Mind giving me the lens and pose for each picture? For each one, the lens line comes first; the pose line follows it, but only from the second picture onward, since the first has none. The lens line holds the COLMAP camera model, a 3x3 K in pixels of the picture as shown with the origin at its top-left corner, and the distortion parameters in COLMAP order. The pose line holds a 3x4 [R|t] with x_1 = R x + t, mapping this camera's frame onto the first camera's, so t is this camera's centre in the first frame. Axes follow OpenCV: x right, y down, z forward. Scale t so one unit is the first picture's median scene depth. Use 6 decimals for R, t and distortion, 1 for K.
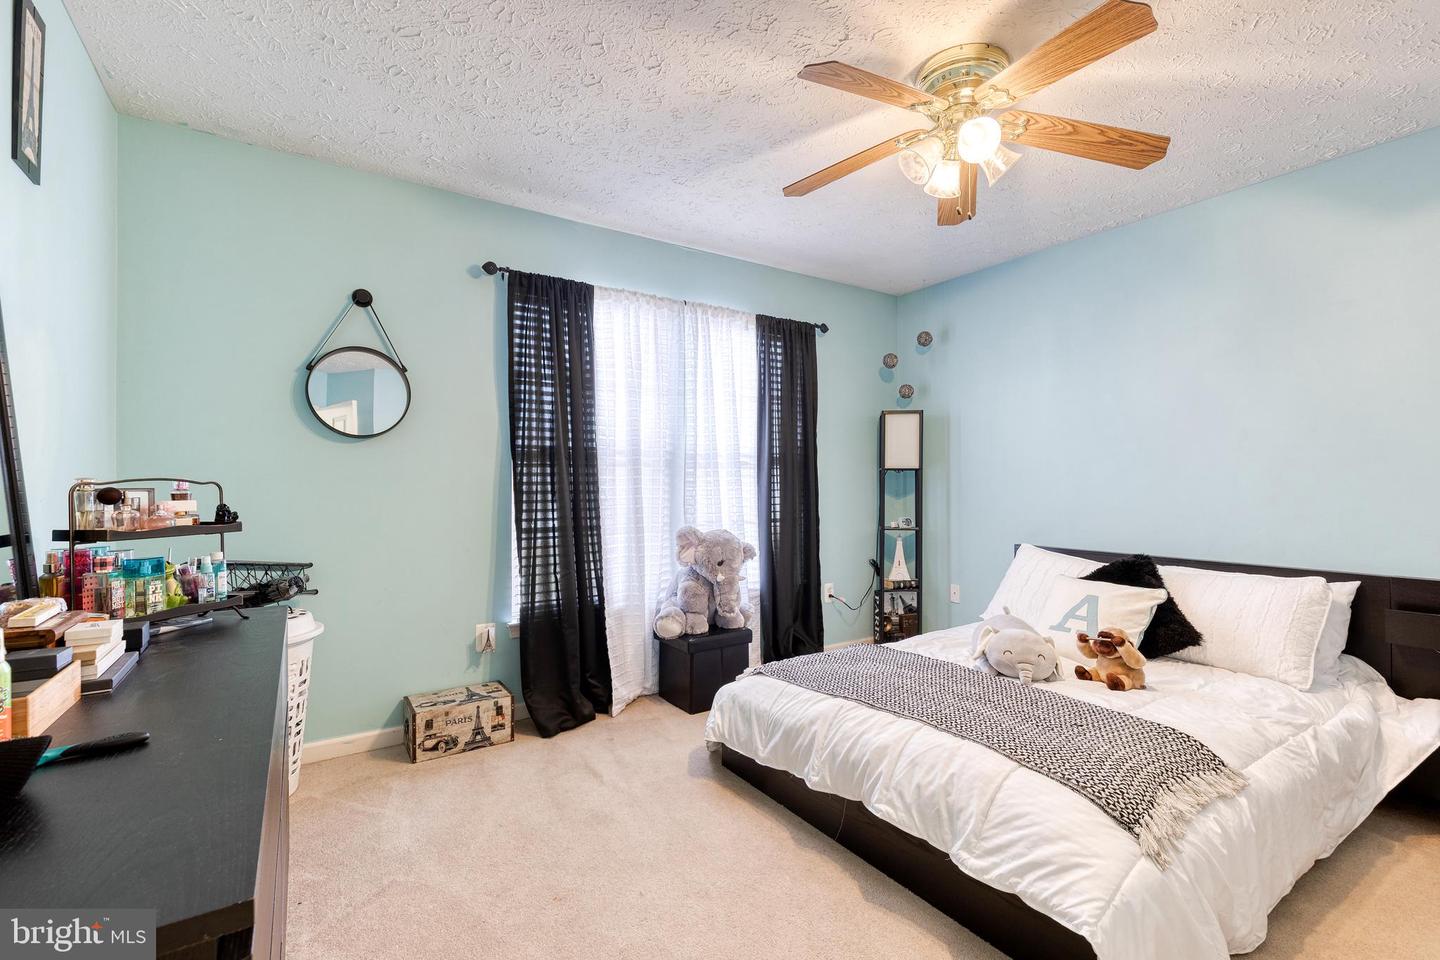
lens RADIAL K [[654.8, 0, 717.5], [0, 654.8, 481.0], [0, 0, 1]] dist [0.008264, -0.000902]
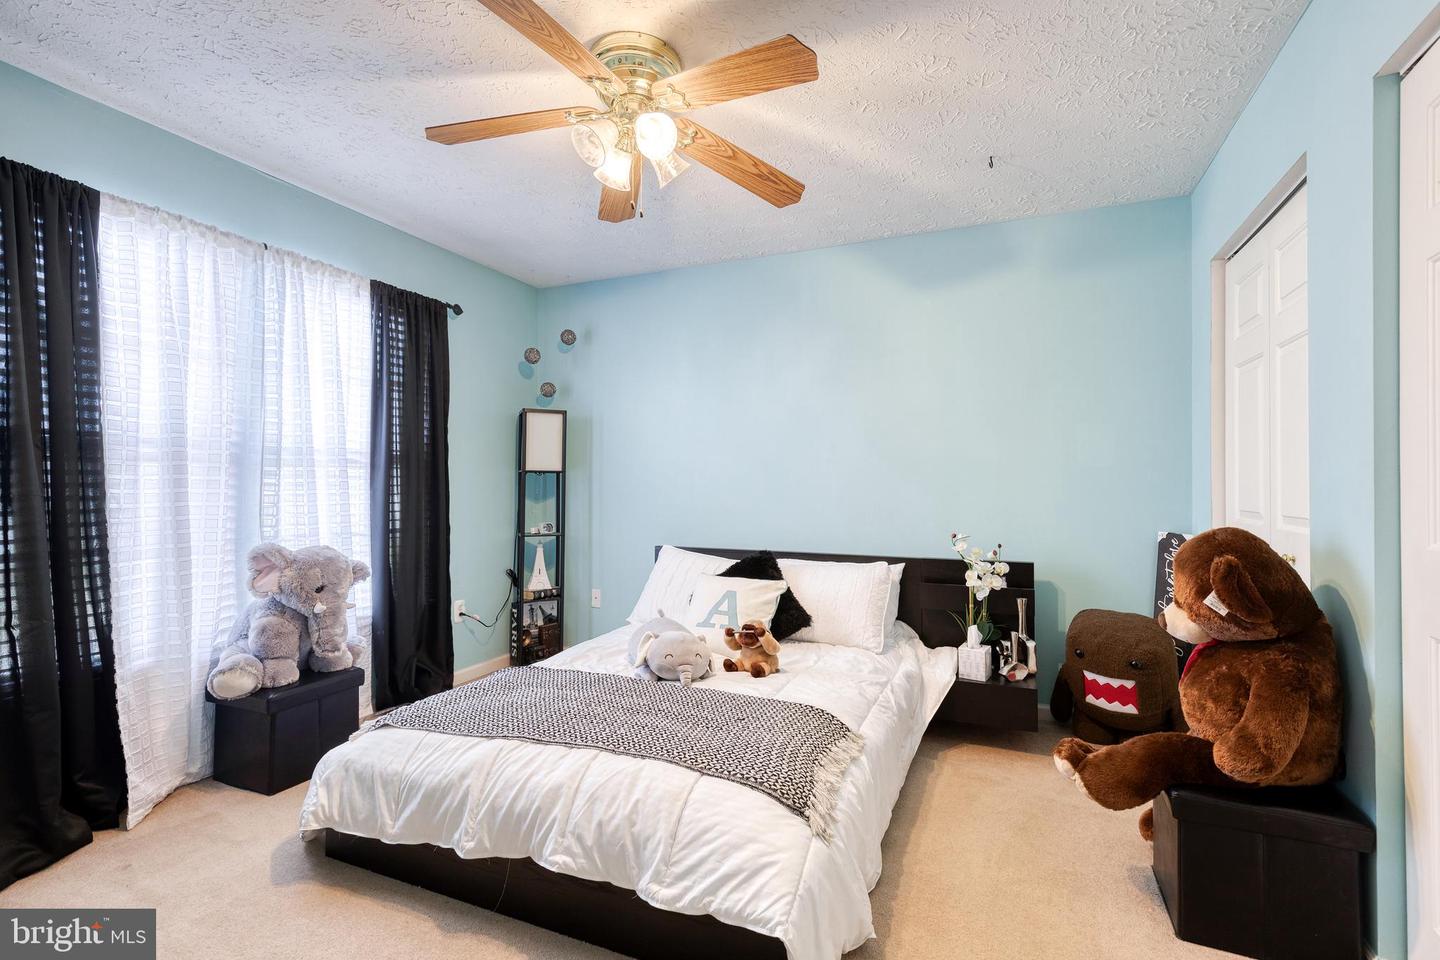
lens RADIAL K [[654.8, 0, 730.3], [0, 654.8, 476.9], [0, 0, 1]] dist [0.008264, -0.000902]
pose [[0.827026, 0.011133, 0.562054, -0.038159], [-0.005740, 0.999919, -0.011360, -0.001943], [-0.562135, 0.006169, 0.827023, 0.096969]]
